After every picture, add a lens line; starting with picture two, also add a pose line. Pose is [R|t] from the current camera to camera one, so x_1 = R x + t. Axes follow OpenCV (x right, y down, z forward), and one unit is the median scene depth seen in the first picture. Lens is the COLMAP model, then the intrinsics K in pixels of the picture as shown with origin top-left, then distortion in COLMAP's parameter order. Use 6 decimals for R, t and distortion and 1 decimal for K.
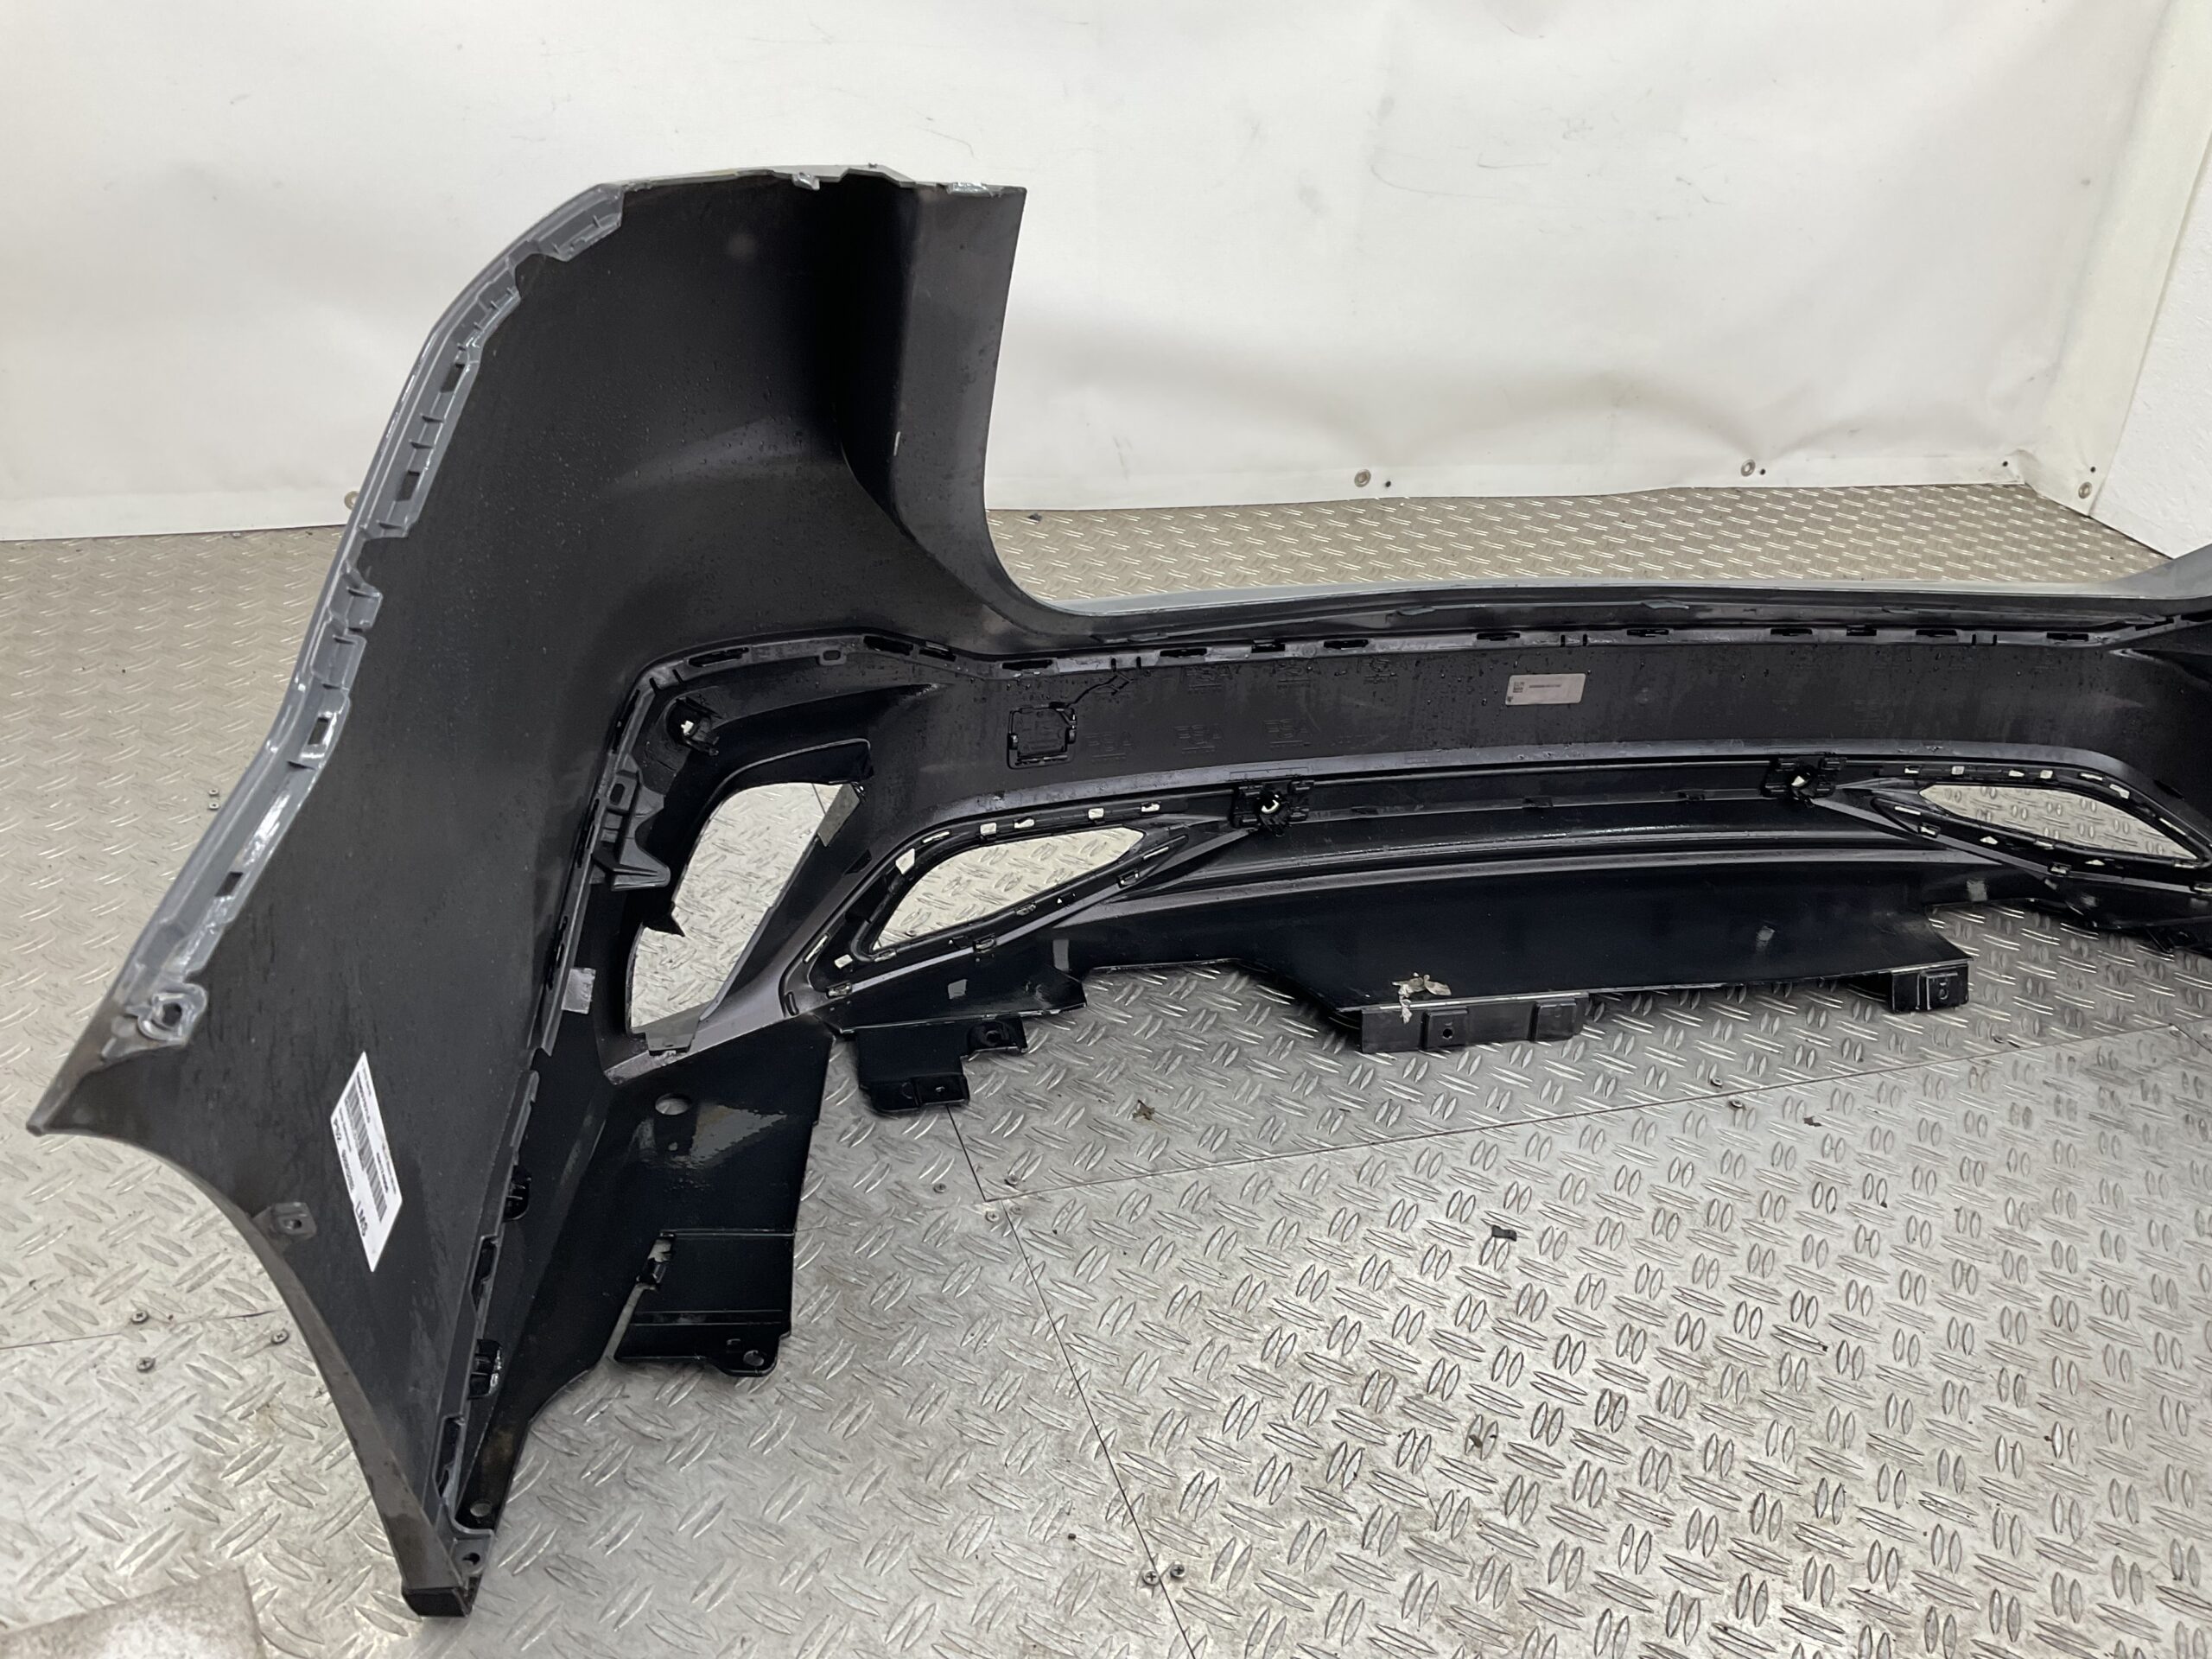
lens RADIAL K [[1821.8, 0, 1083.2], [0, 1821.8, 824.5], [0, 0, 1]] dist [0.057738, -0.096259]
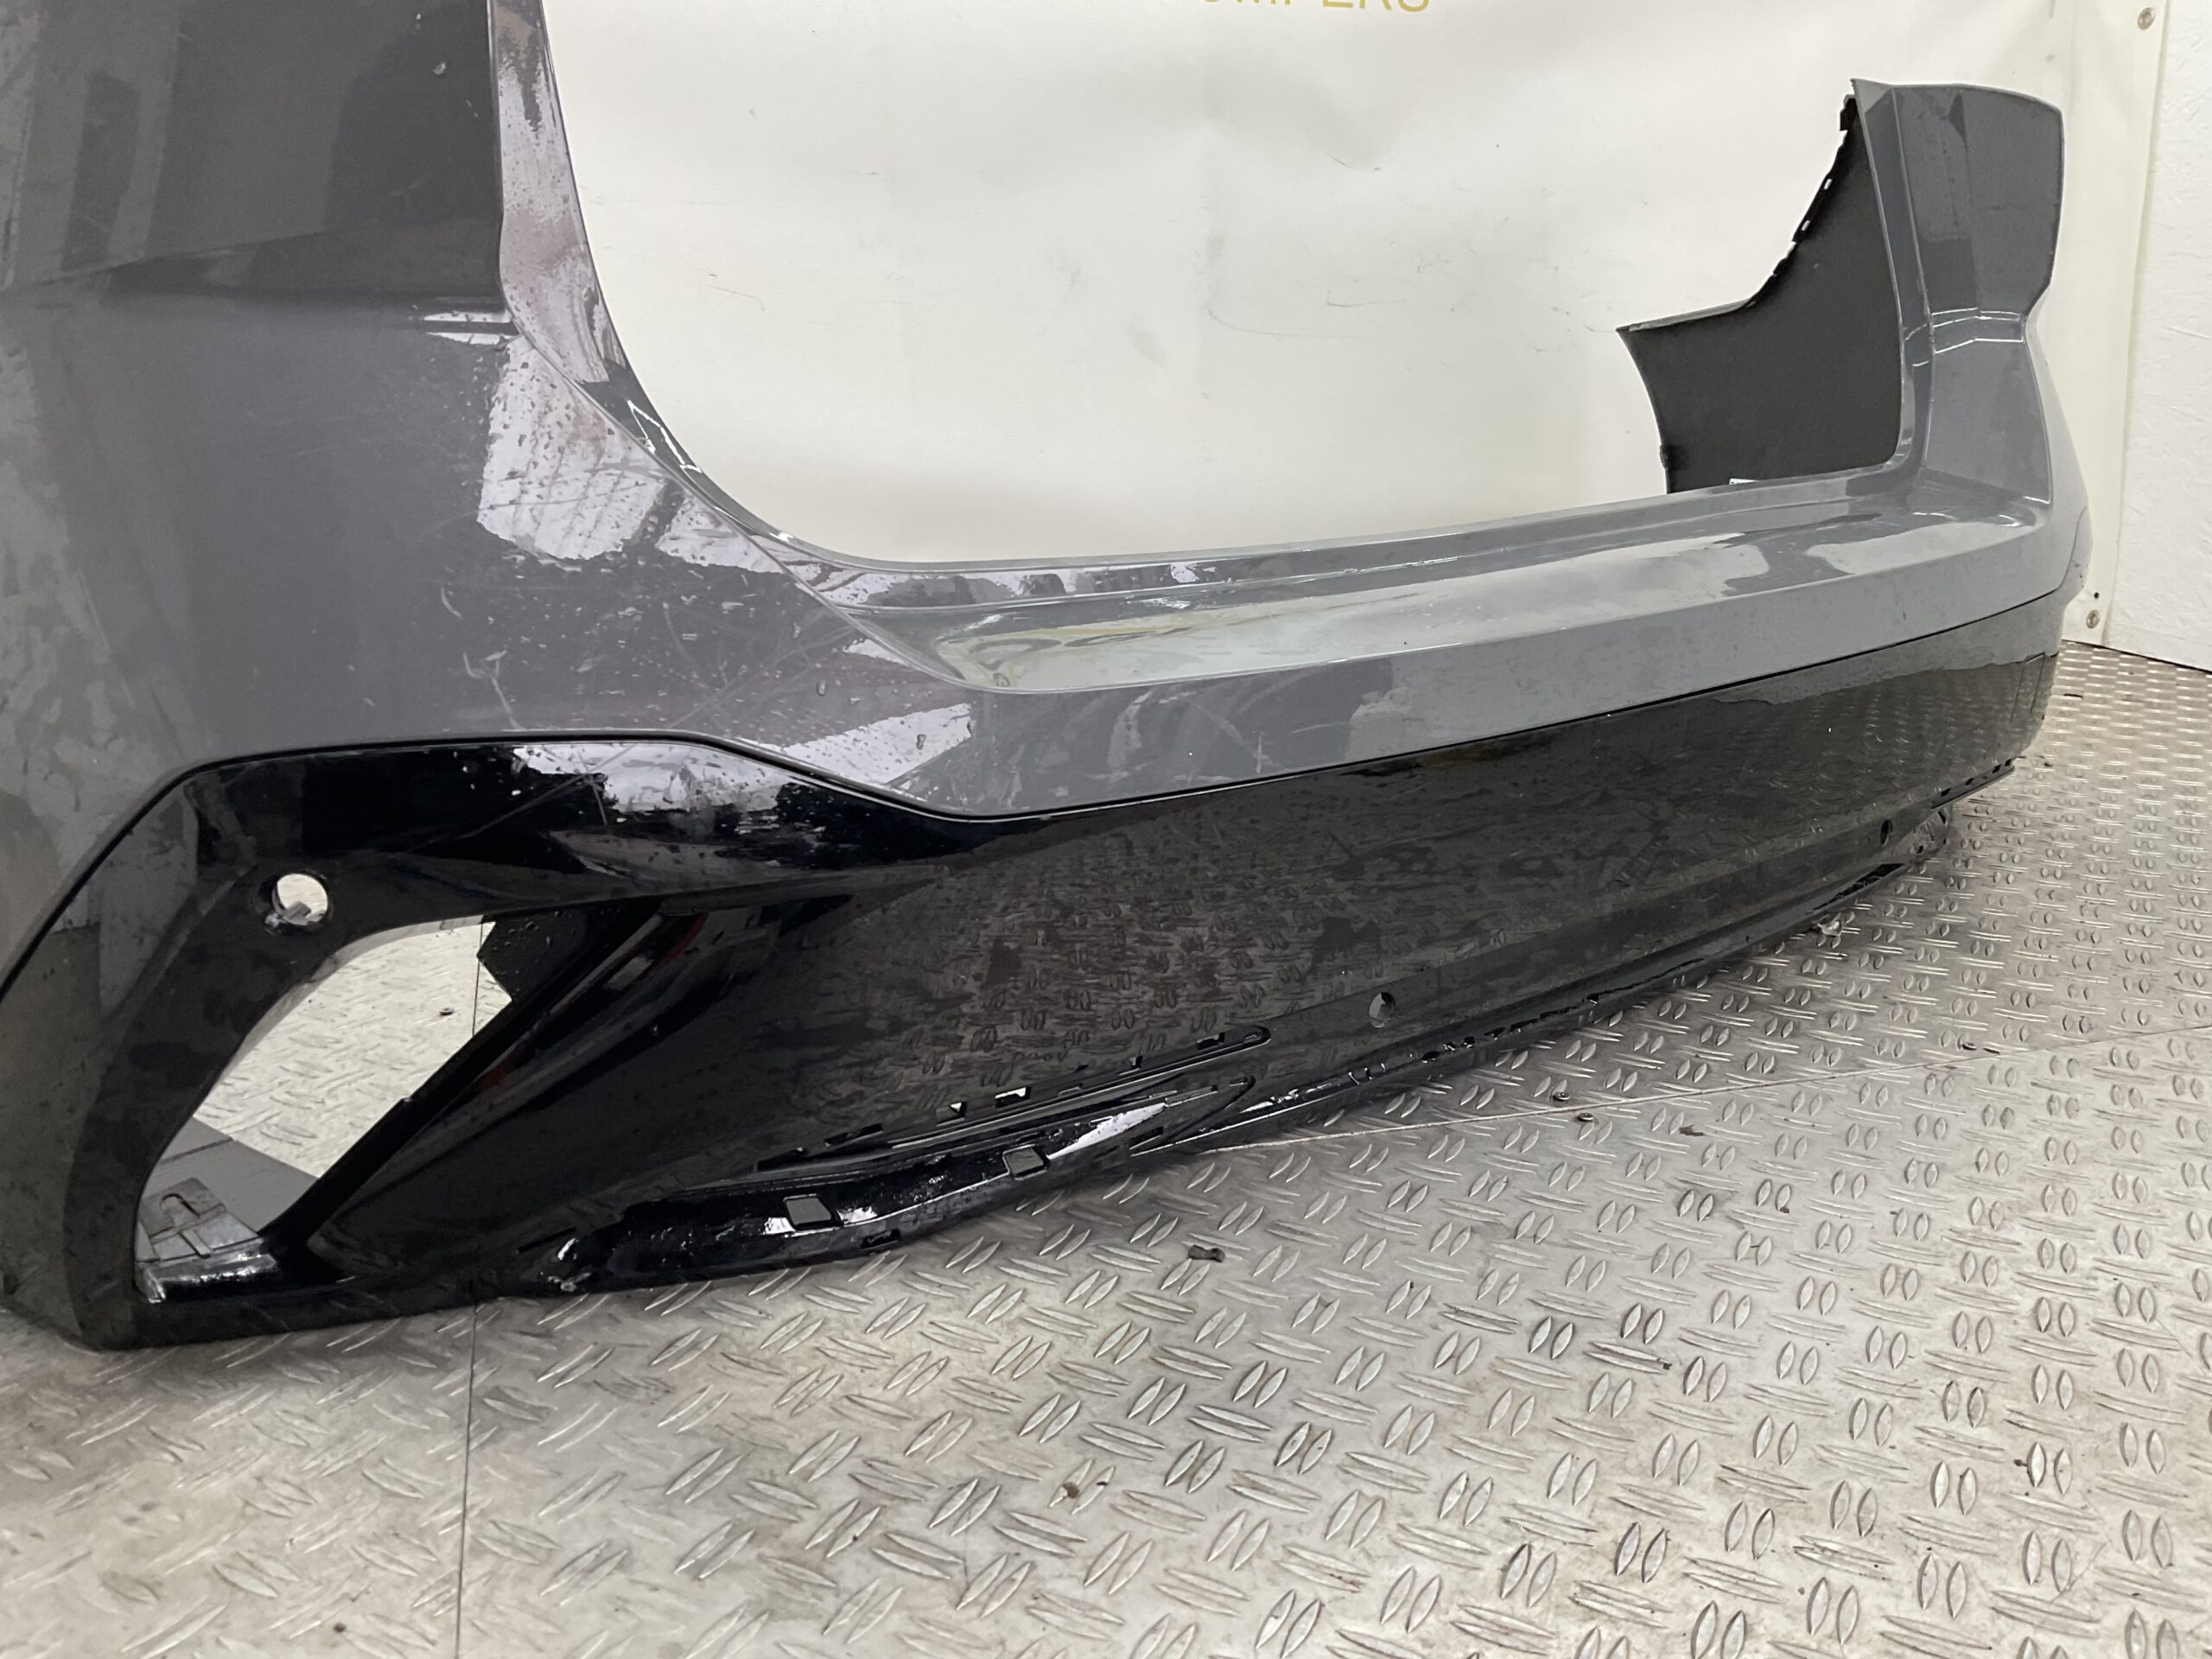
lens RADIAL K [[1821.8, 0, 1085.3], [0, 1821.8, 816.9], [0, 0, 1]] dist [0.057738, -0.096259]
pose [[0.994720, -0.082093, -0.061594, 0.227069], [0.063740, 0.964530, -0.256162, 0.224515], [0.080438, 0.250883, 0.964670, 0.269975]]
